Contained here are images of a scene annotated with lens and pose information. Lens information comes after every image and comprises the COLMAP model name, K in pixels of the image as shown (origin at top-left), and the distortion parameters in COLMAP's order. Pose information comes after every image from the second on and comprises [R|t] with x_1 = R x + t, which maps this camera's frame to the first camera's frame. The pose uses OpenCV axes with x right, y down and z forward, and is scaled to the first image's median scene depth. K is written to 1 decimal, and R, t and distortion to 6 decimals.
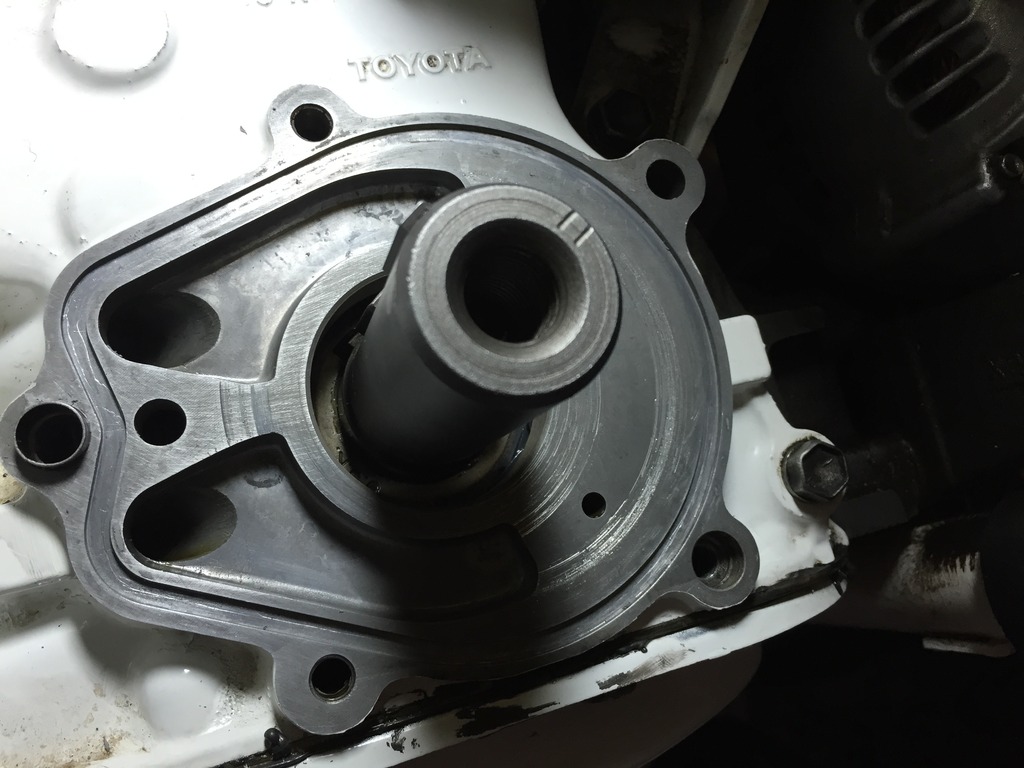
lens RADIAL K [[890.5, 0, 512.0], [0, 890.5, 384.0], [0, 0, 1]] dist [-0.002095, -0.004517]
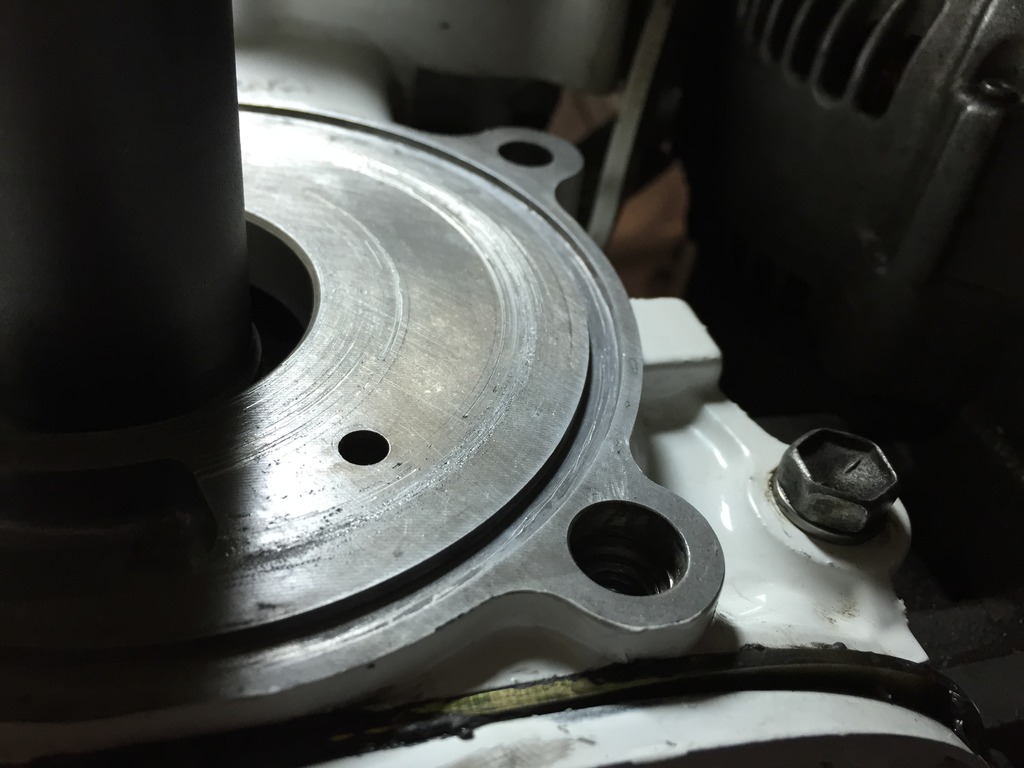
lens RADIAL K [[890.5, 0, 512.0], [0, 890.5, 384.0], [0, 0, 1]] dist [-0.002095, -0.004517]
pose [[0.991946, -0.097361, -0.081016, 0.195011], [0.027290, 0.788897, -0.613919, 0.377190], [0.123685, 0.606763, 0.785201, 0.511291]]
